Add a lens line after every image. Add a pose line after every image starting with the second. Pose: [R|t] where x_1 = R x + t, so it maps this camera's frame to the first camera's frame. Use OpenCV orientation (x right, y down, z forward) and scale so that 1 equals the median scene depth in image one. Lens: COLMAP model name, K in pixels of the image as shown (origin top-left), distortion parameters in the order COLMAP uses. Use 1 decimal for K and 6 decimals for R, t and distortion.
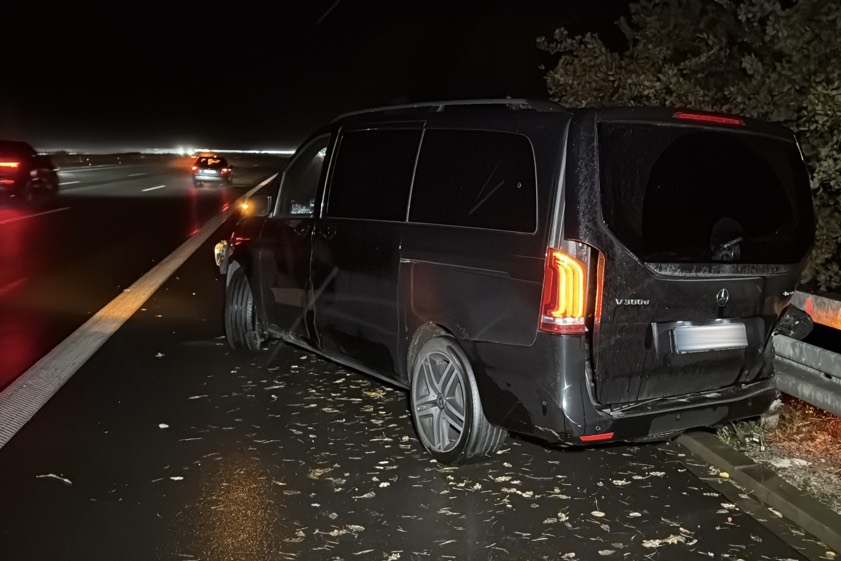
lens RADIAL K [[635.3, 0, 420.5], [0, 635.3, 280.5], [0, 0, 1]] dist [0.003221, 0.000090]
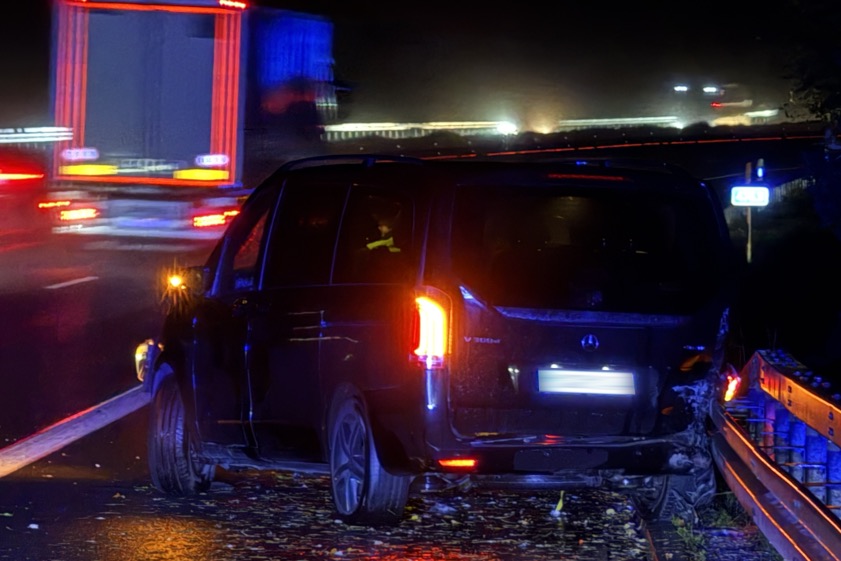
lens RADIAL K [[4907.7, 0, 420.5], [0, 4907.7, 280.5], [0, 0, 1]] dist [-0.076989, -0.789050]
pose [[0.967908, -0.019286, -0.250564, 2.085708], [-0.021483, 0.987051, -0.158963, 1.139629], [0.250385, 0.159244, 0.954960, -6.397461]]
